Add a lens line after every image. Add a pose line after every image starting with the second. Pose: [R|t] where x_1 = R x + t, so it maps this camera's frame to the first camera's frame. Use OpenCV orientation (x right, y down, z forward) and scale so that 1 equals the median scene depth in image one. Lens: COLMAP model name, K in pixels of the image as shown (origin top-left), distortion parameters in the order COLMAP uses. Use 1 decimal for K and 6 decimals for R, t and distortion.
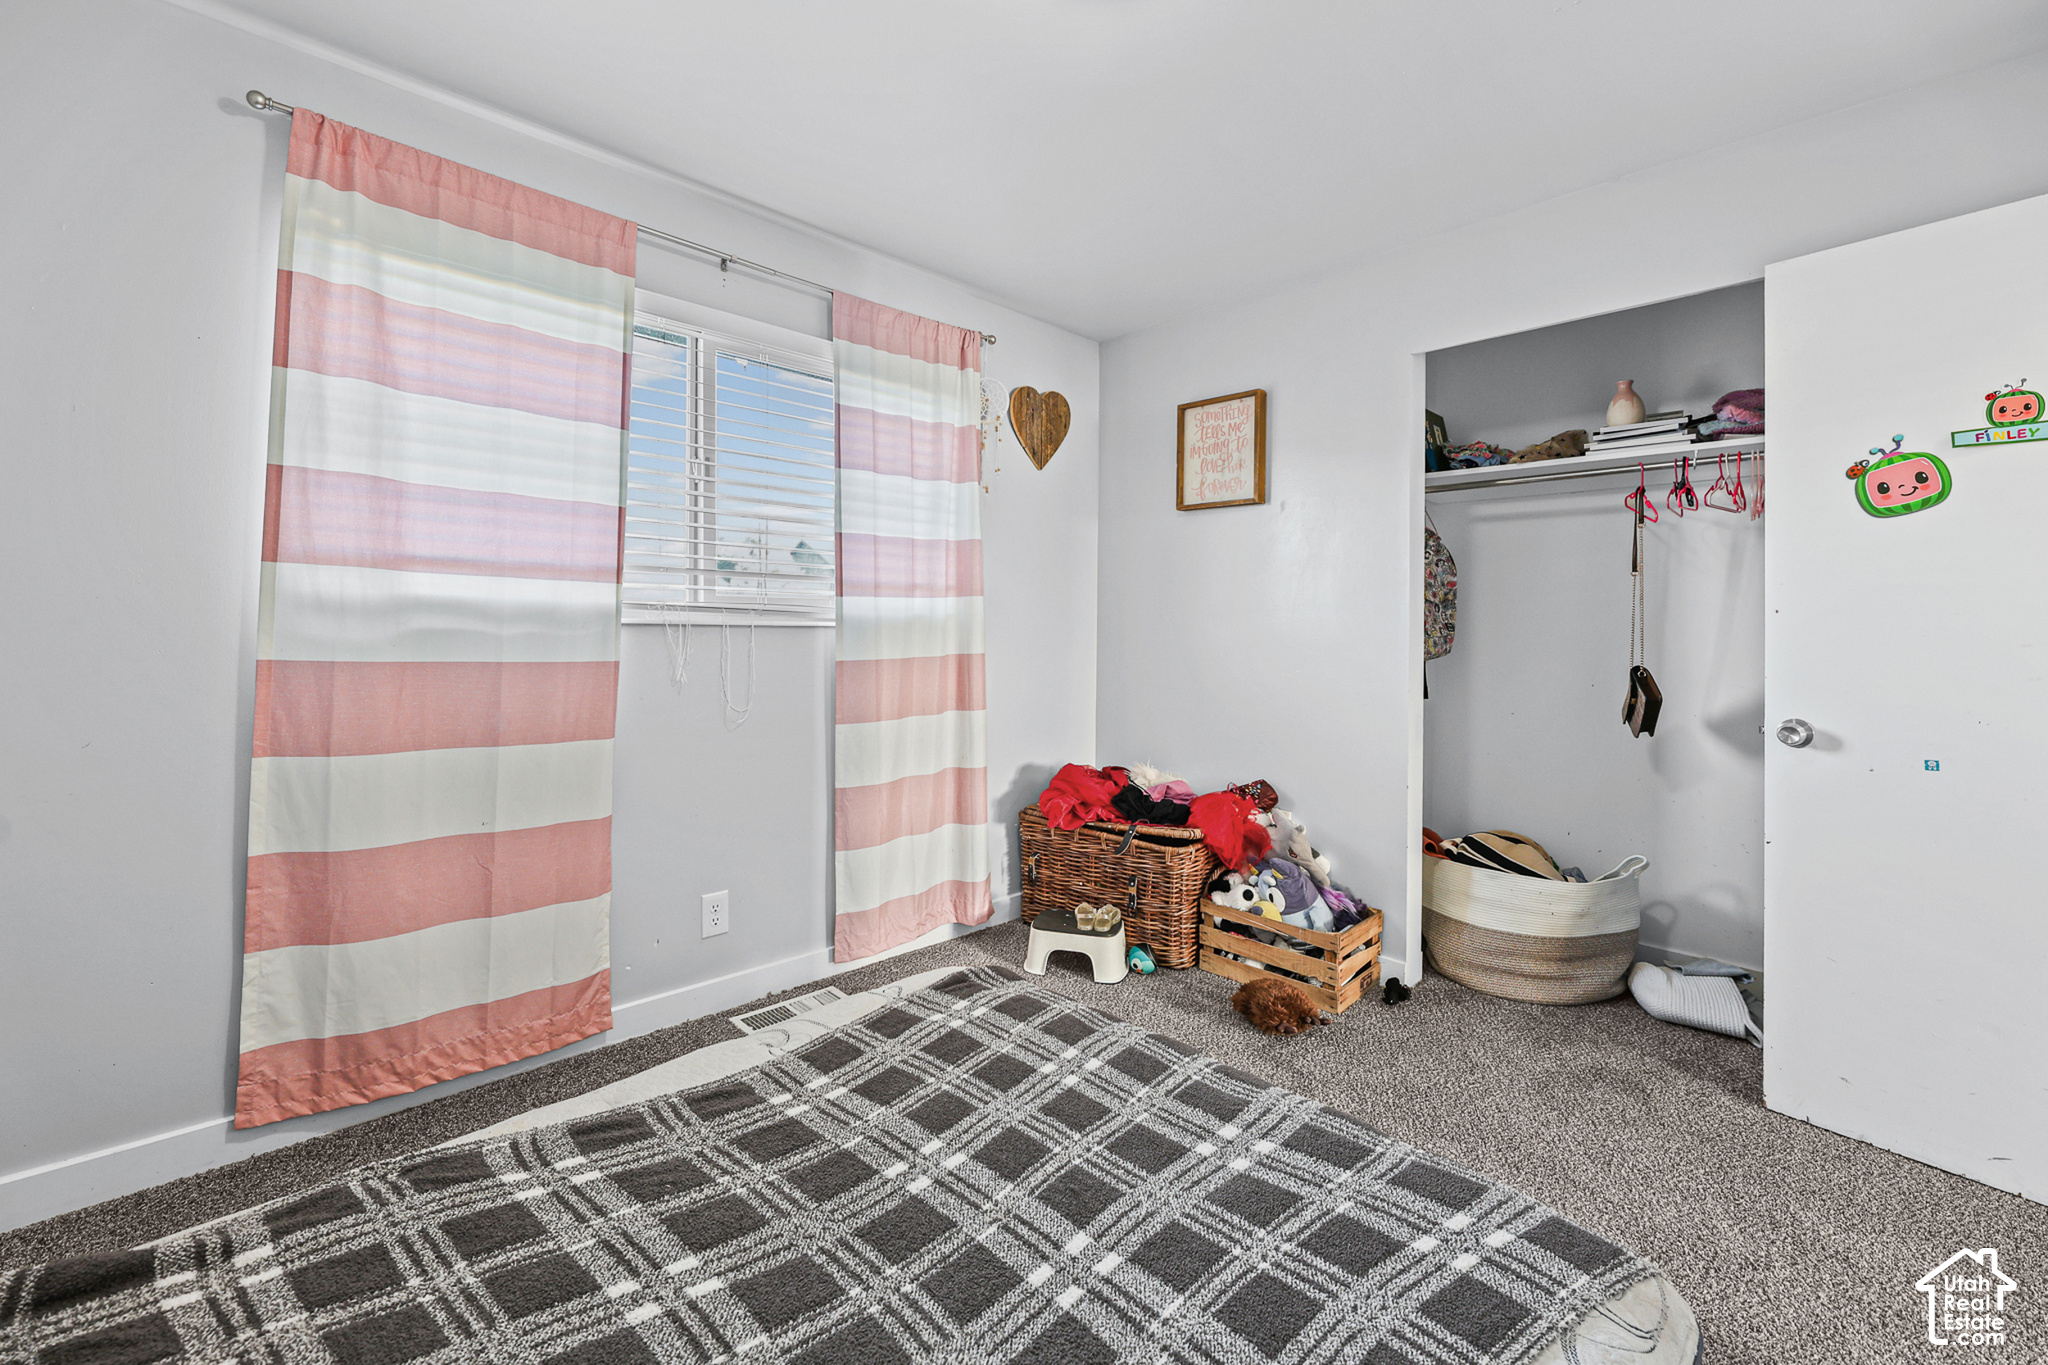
lens RADIAL K [[839.3, 0, 1036.0], [0, 839.3, 609.5], [0, 0, 1]] dist [-0.001965, -0.001182]
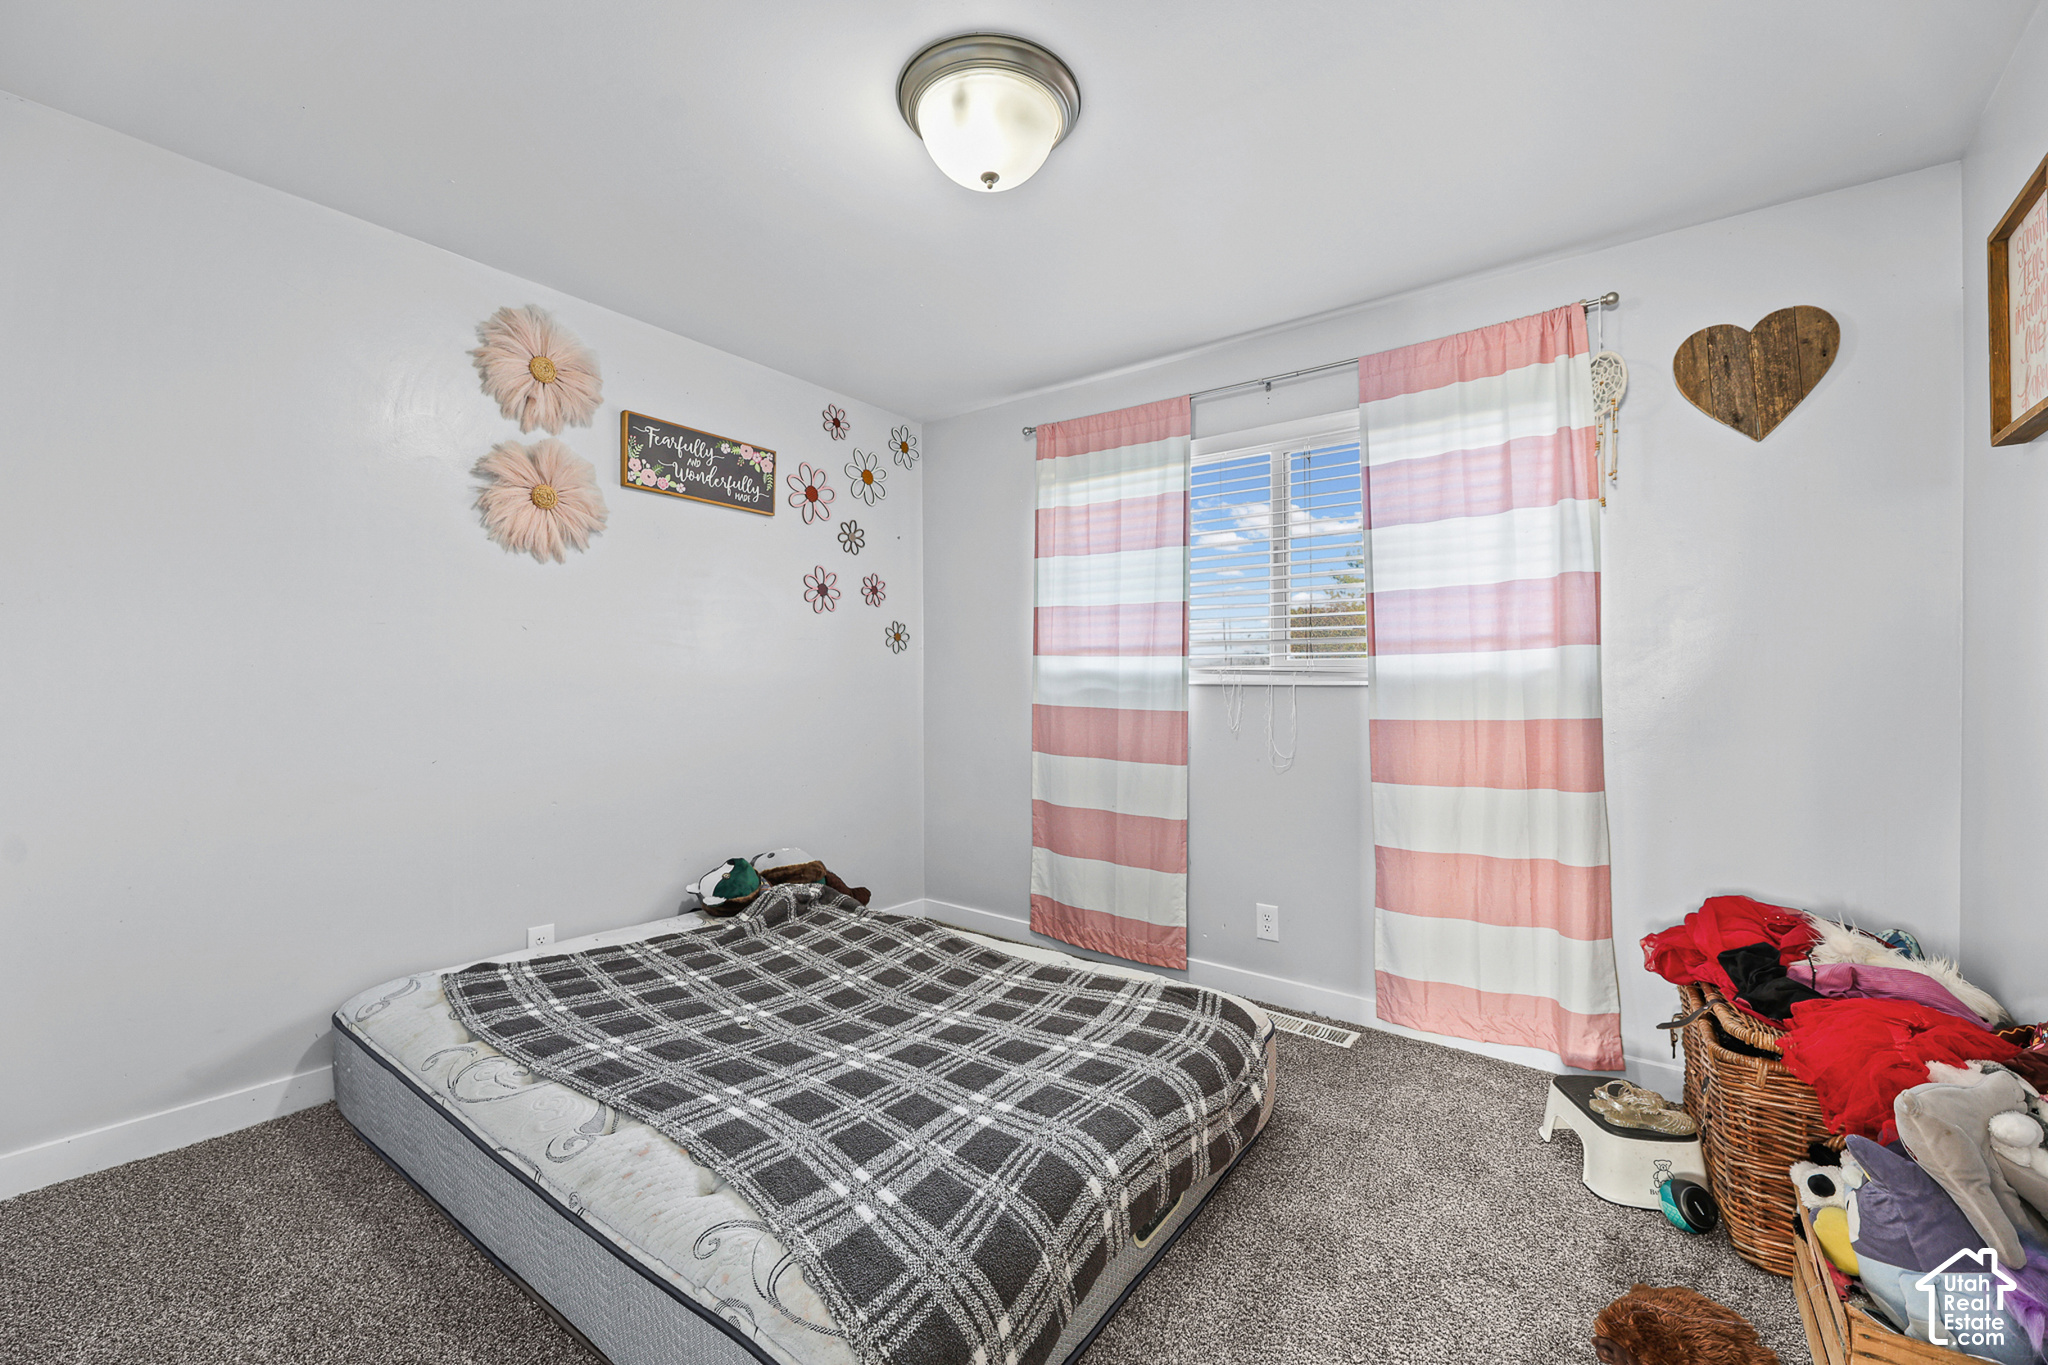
lens RADIAL K [[839.3, 0, 1024.7], [0, 839.3, 686.0], [0, 0, 1]] dist [-0.001965, -0.001182]
pose [[0.147602, -0.012385, -0.988969, 1.004042], [0.016393, 0.999815, -0.010074, 0.034094], [0.988911, -0.014725, 0.147778, 0.620668]]
